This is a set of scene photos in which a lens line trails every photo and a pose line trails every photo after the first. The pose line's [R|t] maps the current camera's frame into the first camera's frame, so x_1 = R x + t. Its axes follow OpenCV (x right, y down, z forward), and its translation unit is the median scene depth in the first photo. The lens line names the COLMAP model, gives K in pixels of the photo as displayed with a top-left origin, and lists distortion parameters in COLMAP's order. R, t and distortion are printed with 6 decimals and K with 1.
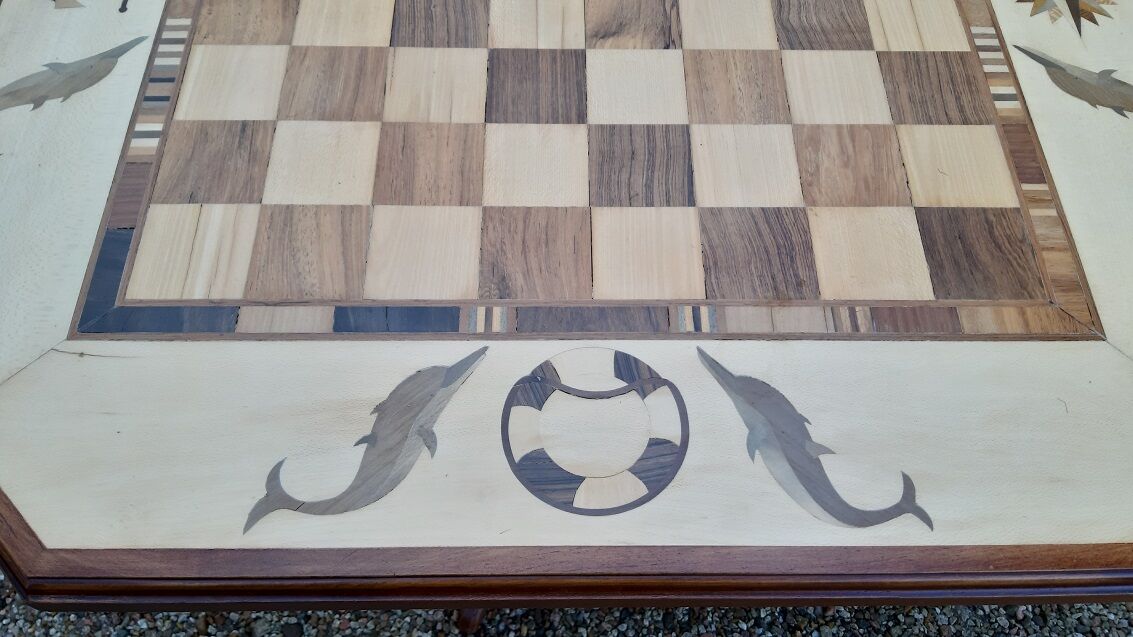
lens RADIAL K [[870.3, 0, 572.4], [0, 870.3, 323.0], [0, 0, 1]] dist [0.087982, -0.171360]
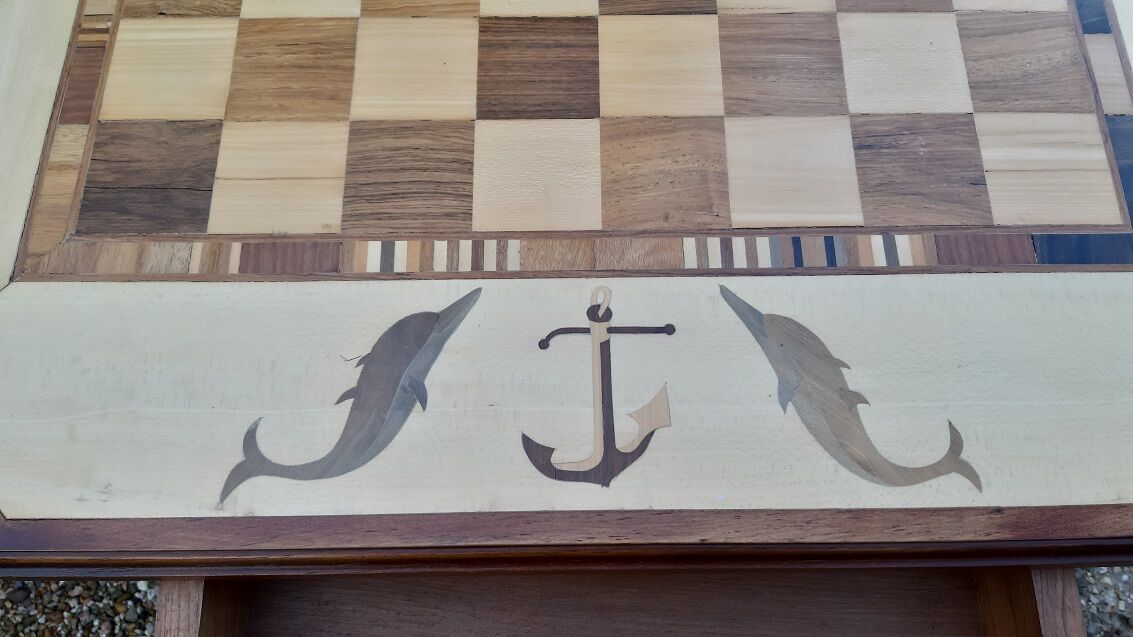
lens RADIAL K [[876.7, 0, 575.2], [0, 876.7, 324.3], [0, 0, 1]] dist [0.147614, -0.303289]
pose [[0.006541, -0.943909, 0.330140, -0.850029], [0.876681, 0.164226, 0.452172, -0.852404], [-0.481027, 0.286470, 0.828582, 0.514206]]
